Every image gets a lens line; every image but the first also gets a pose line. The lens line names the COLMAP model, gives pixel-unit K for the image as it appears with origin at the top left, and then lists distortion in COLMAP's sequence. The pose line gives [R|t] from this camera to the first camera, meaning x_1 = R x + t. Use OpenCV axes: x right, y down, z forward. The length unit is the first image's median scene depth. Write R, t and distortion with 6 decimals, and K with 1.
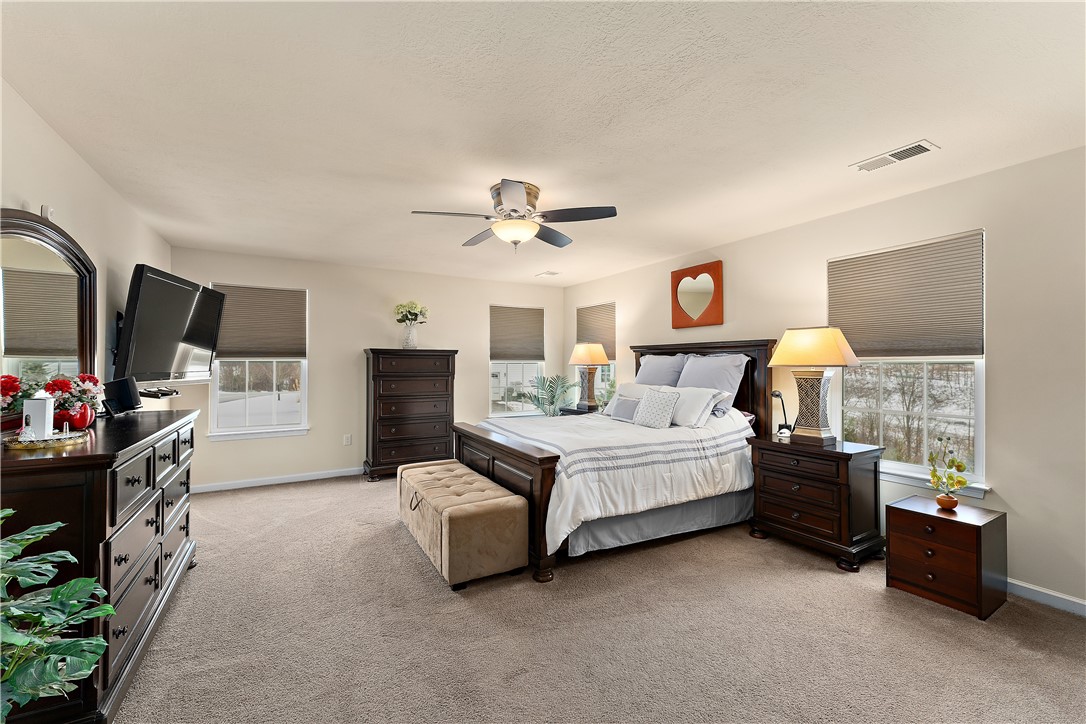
lens RADIAL K [[436.6, 0, 542.3], [0, 436.6, 364.3], [0, 0, 1]] dist [-0.000146, 0.000918]
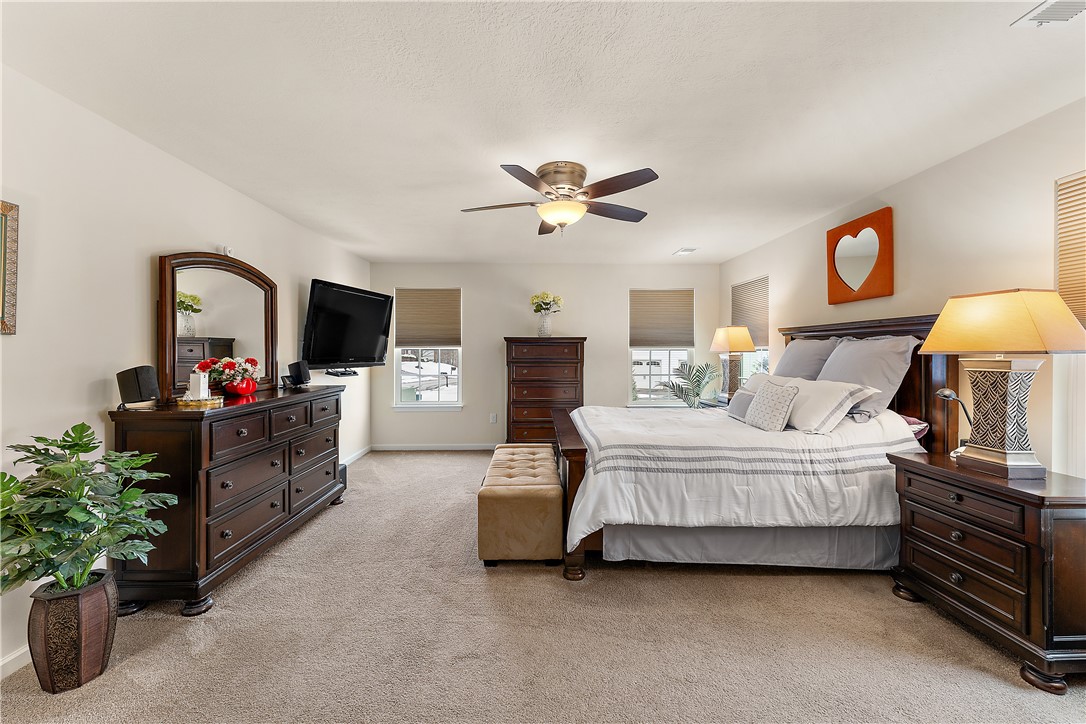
lens RADIAL K [[436.6, 0, 544.0], [0, 436.6, 355.2], [0, 0, 1]] dist [-0.000146, 0.000918]
pose [[0.878480, 0.002927, -0.477770, 0.321451], [0.001043, 0.999967, 0.008043, 0.001855], [0.477778, -0.007564, 0.878448, 0.112028]]
